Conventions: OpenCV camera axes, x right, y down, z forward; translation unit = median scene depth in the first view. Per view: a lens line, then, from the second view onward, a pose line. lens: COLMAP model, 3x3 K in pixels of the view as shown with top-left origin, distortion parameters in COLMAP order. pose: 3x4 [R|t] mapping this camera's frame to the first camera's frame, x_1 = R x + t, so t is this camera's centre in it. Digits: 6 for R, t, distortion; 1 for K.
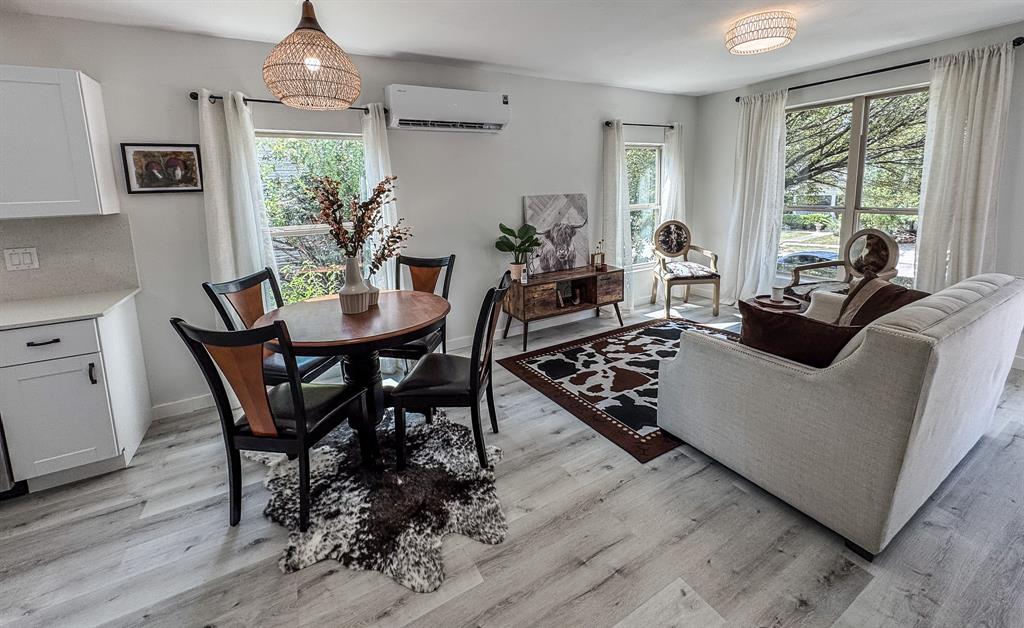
lens RADIAL K [[407.4, 0, 516.2], [0, 407.4, 243.1], [0, 0, 1]] dist [-0.002347, 0.000504]
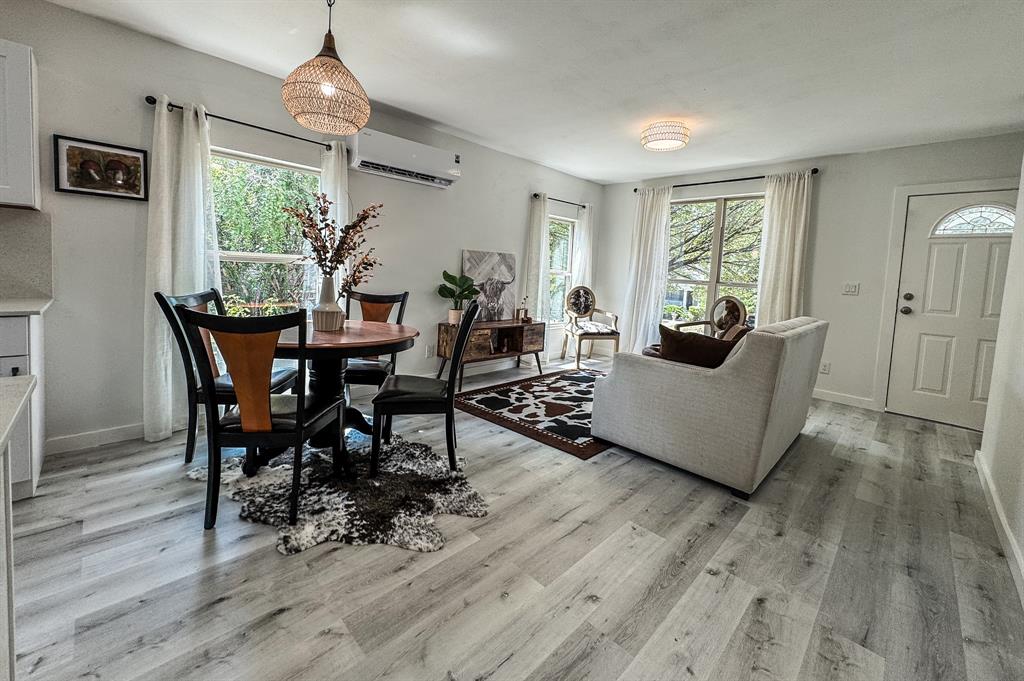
lens RADIAL K [[407.3, 0, 515.9], [0, 407.3, 296.3], [0, 0, 1]] dist [-0.001757, 0.000196]
pose [[0.961687, 0.061098, 0.267255, -0.217062], [-0.042927, 0.996384, -0.073317, 0.139130], [-0.270768, 0.059036, 0.960833, -0.125323]]
